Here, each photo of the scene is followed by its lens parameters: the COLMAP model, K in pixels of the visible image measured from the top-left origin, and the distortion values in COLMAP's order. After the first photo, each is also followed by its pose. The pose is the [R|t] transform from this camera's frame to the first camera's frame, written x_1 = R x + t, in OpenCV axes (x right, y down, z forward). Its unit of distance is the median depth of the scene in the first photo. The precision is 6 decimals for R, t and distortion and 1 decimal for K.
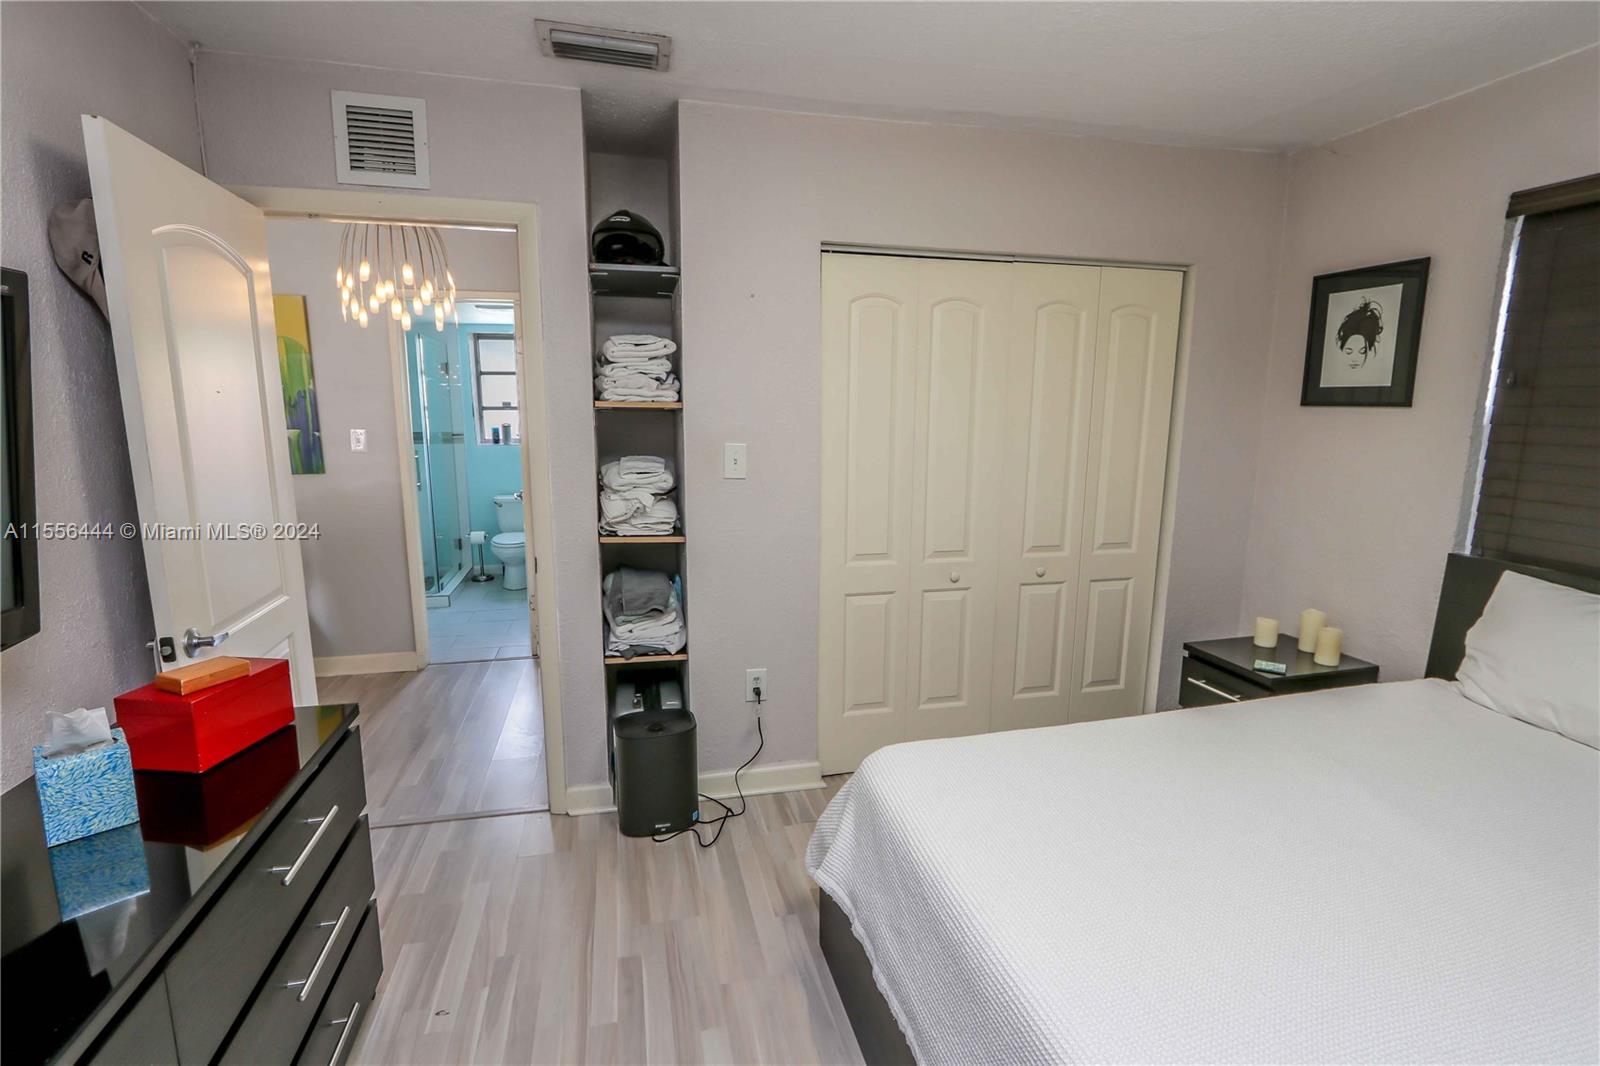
lens RADIAL K [[772.5, 0, 798.1], [0, 772.5, 531.9], [0, 0, 1]] dist [-0.015413, 0.003629]
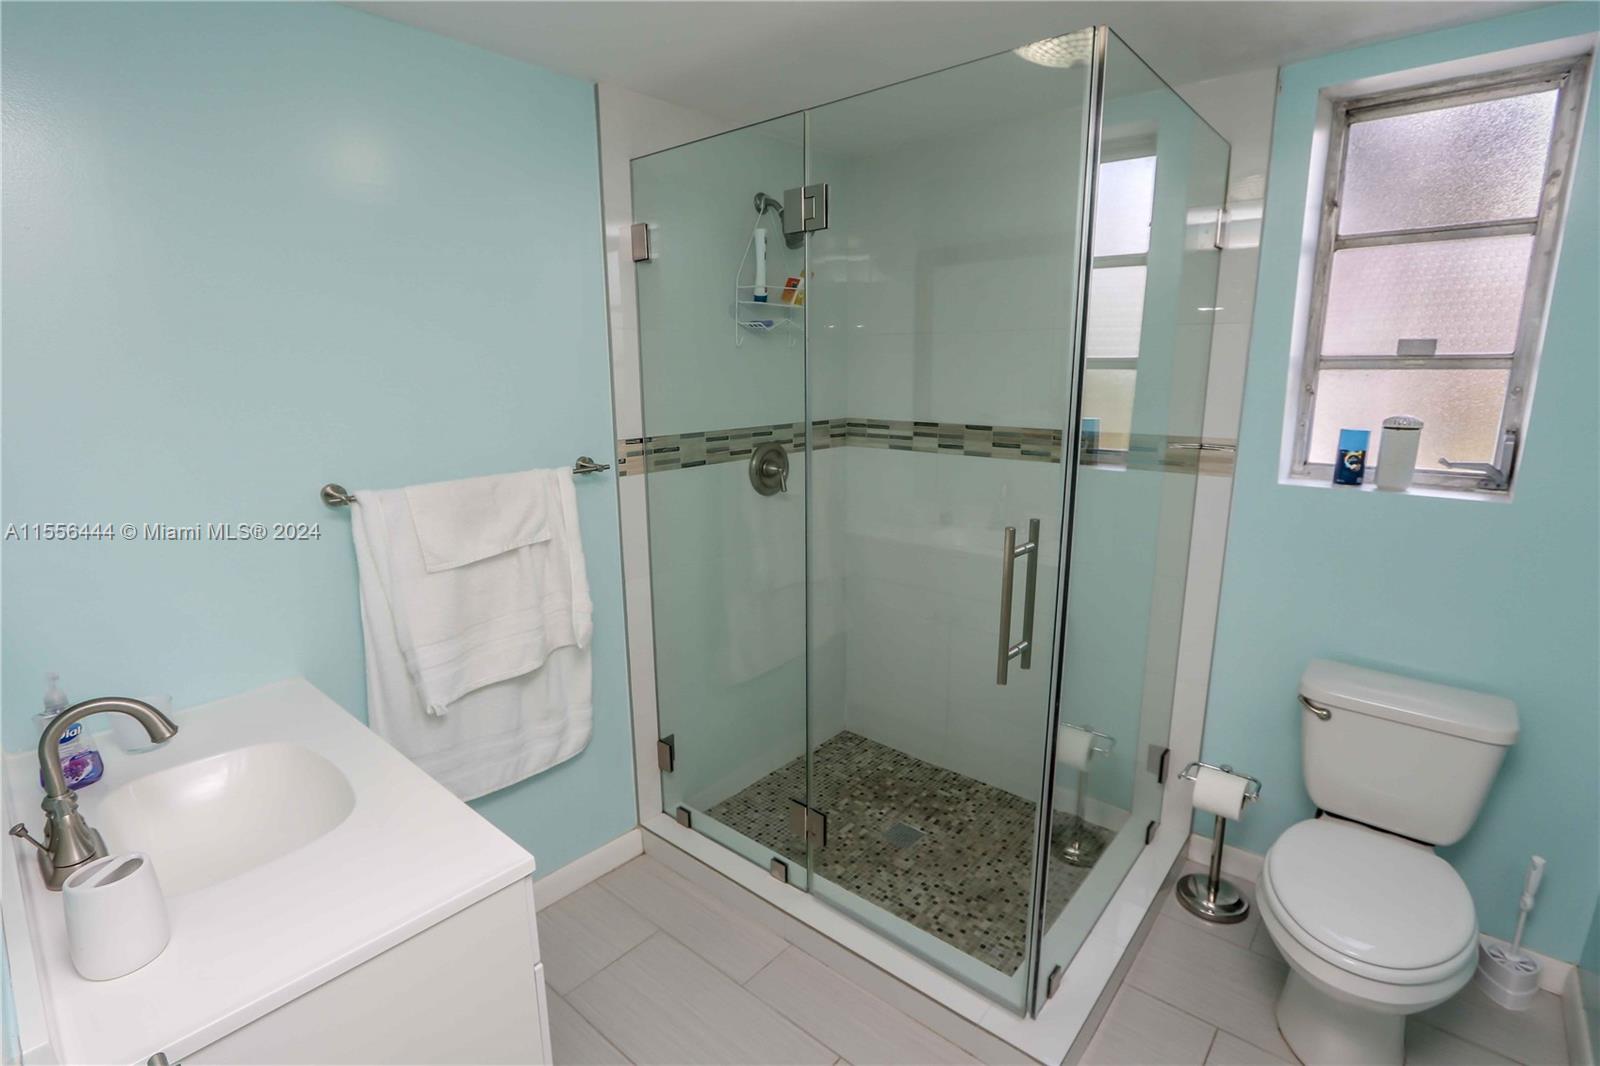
lens RADIAL K [[772.5, 0, 796.9], [0, 772.5, 529.0], [0, 0, 1]] dist [-0.015413, 0.003629]
pose [[0.579498, 0.163223, -0.798461, -0.279881], [-0.136799, 0.985319, 0.102137, -0.099055], [0.803410, 0.050041, 0.593319, 0.666429]]
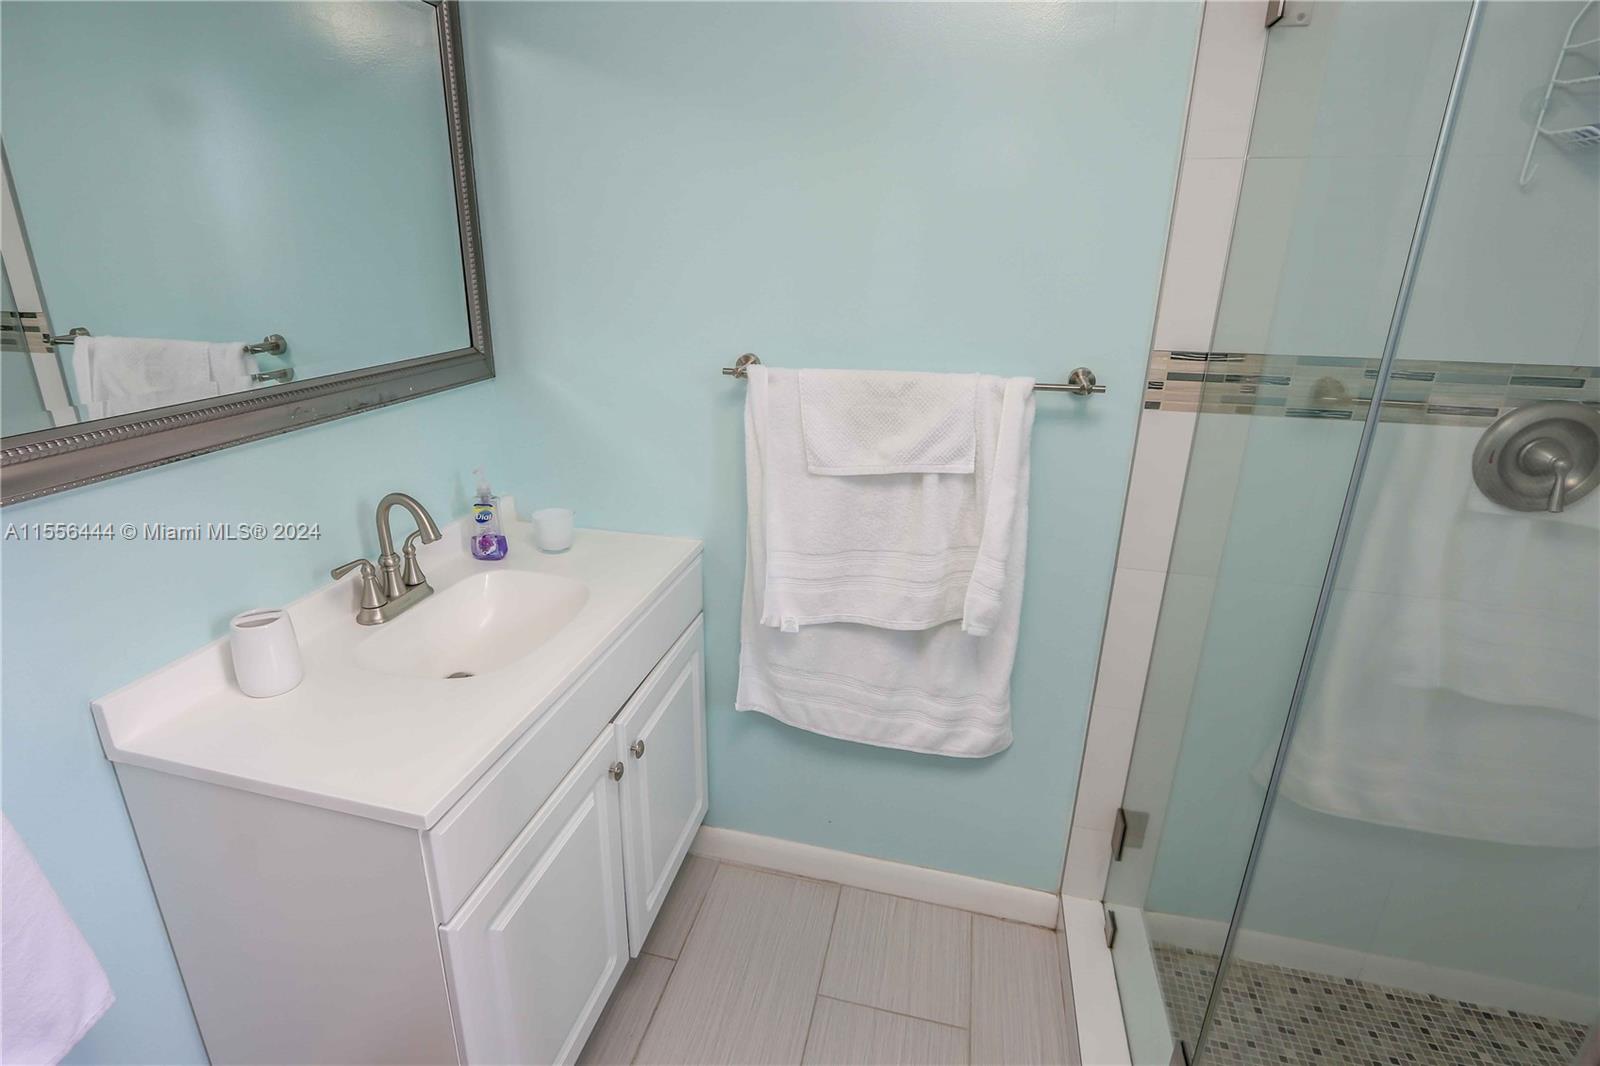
lens RADIAL K [[772.5, 0, 790.2], [0, 772.5, 532.7], [0, 0, 1]] dist [-0.015413, 0.003629]
pose [[-0.472170, 0.294255, -0.830945, -0.468490], [-0.167944, 0.895347, 0.412492, -0.137776], [0.865361, 0.334318, -0.373338, 0.976016]]
